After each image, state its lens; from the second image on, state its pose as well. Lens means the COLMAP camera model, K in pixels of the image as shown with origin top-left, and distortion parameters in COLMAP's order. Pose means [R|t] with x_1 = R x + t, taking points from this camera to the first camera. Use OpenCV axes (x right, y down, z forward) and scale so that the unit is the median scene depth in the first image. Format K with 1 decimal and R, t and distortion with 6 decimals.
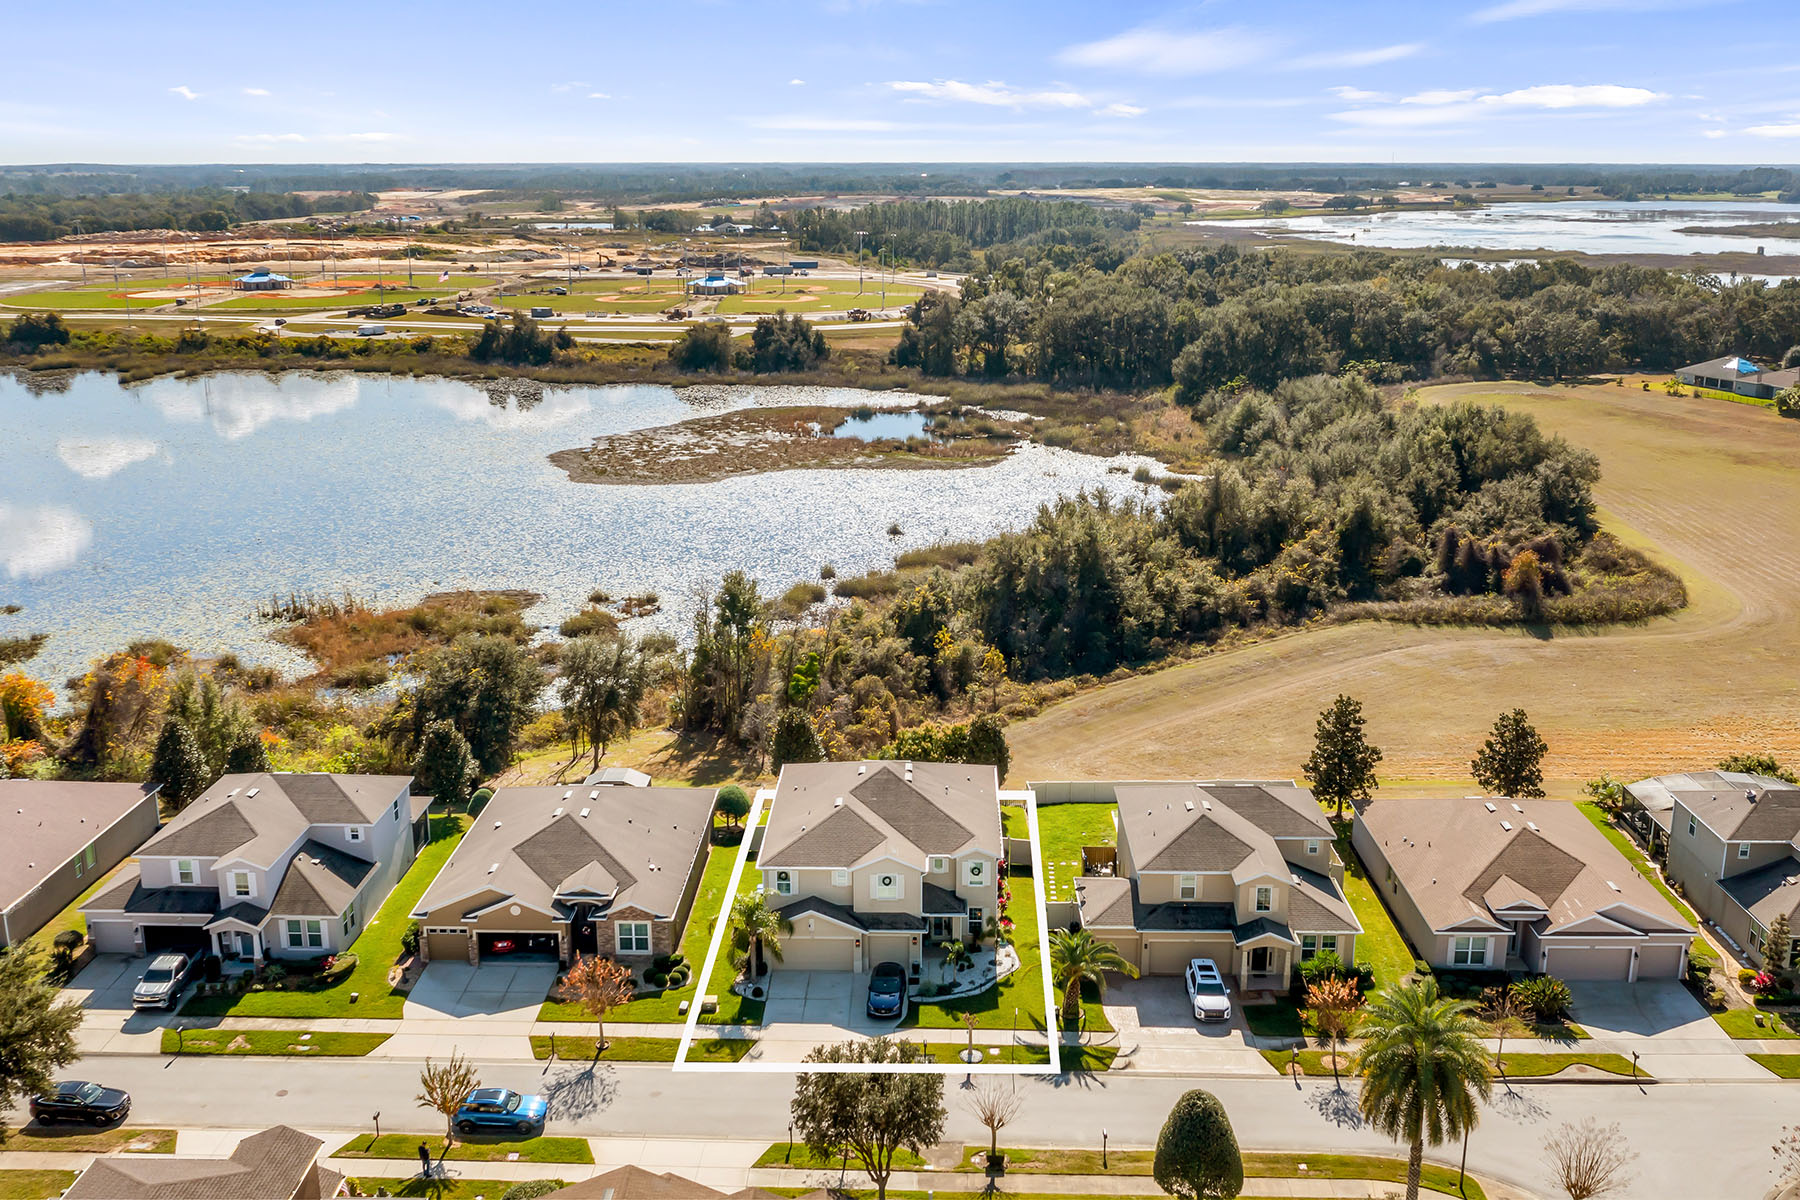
lens RADIAL K [[1648.7, 0, 900.0], [0, 1648.7, 600.0], [0, 0, 1]] dist [0.000020, -0.013496]
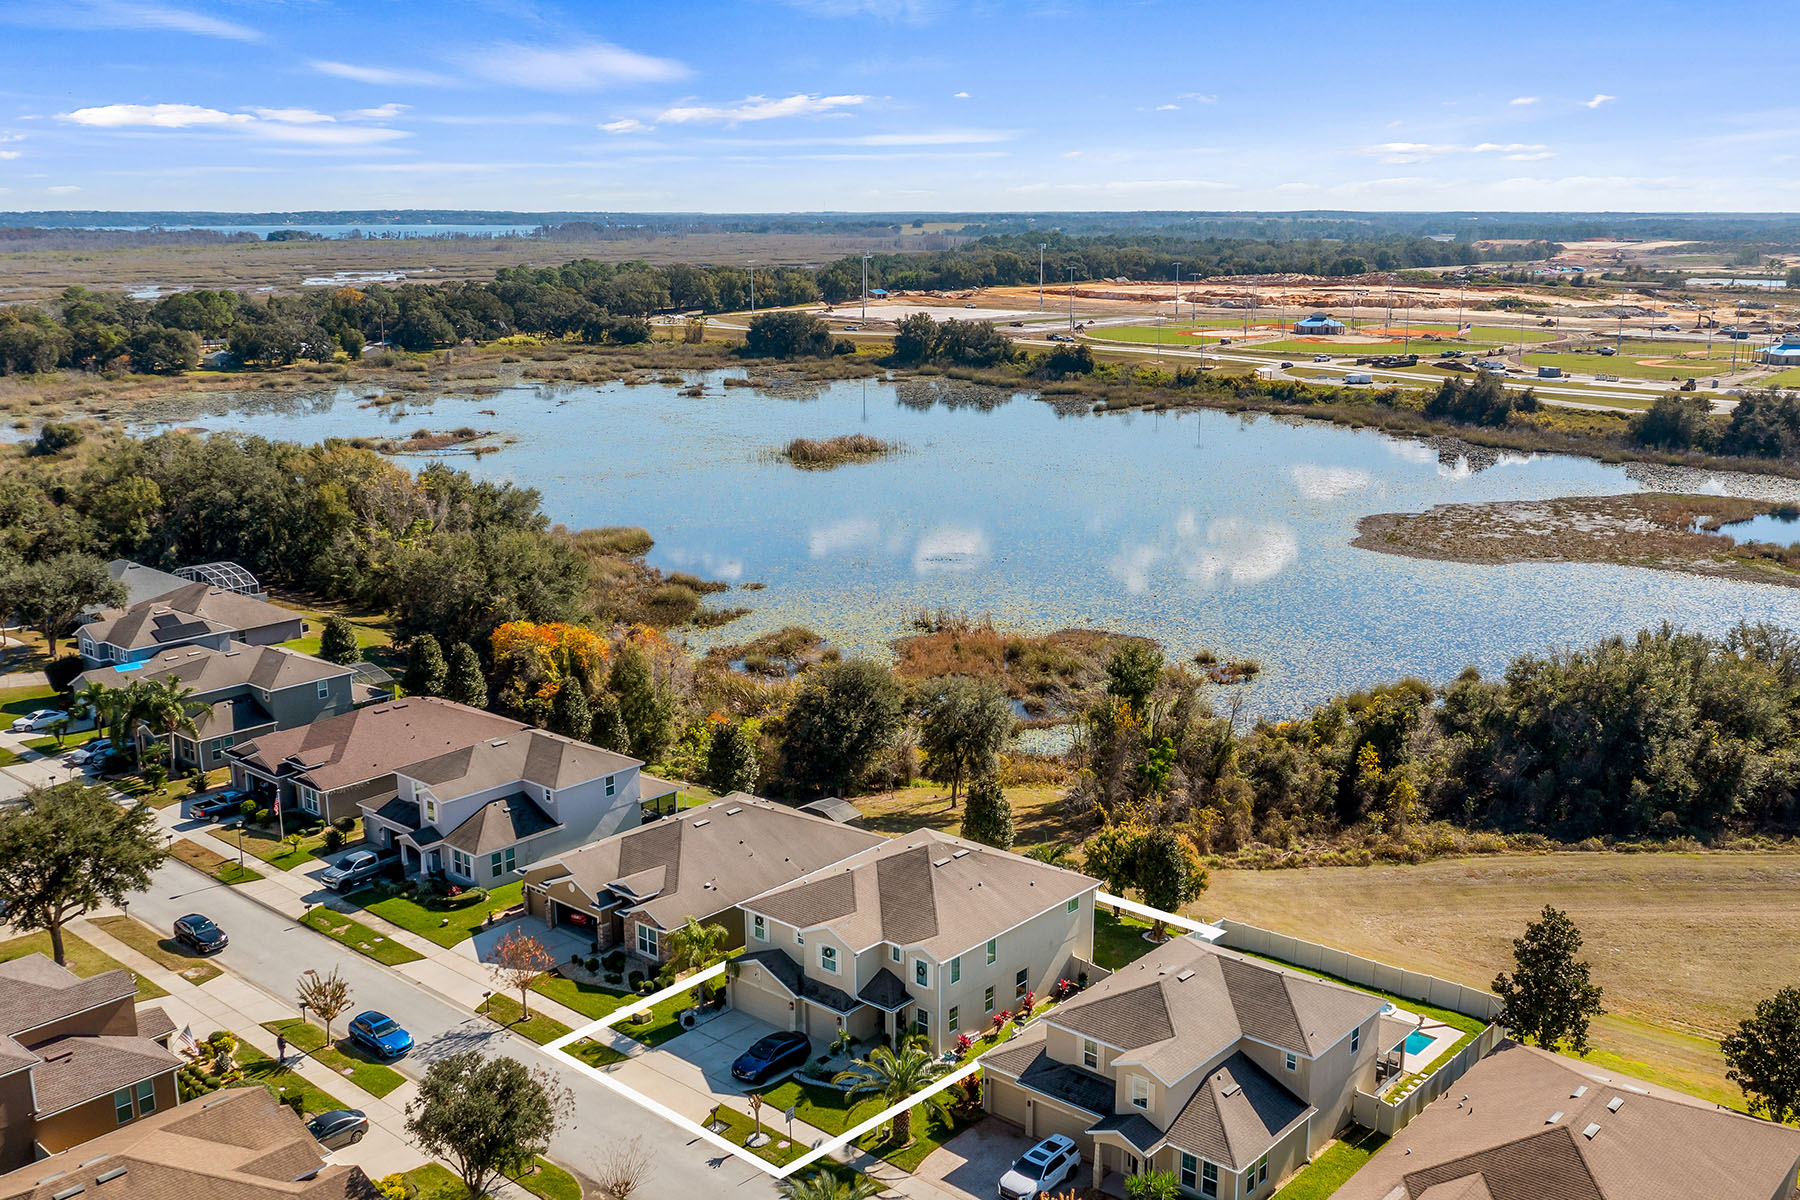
lens RADIAL K [[1672.6, 0, 900.3], [0, 1672.6, 742.2], [0, 0, 1]] dist [-0.032181, 0.013556]
pose [[0.773798, 0.192260, -0.603550, 0.128729], [-0.161819, 0.981208, 0.105098, -0.012669], [0.612414, 0.016341, 0.790368, 0.056921]]
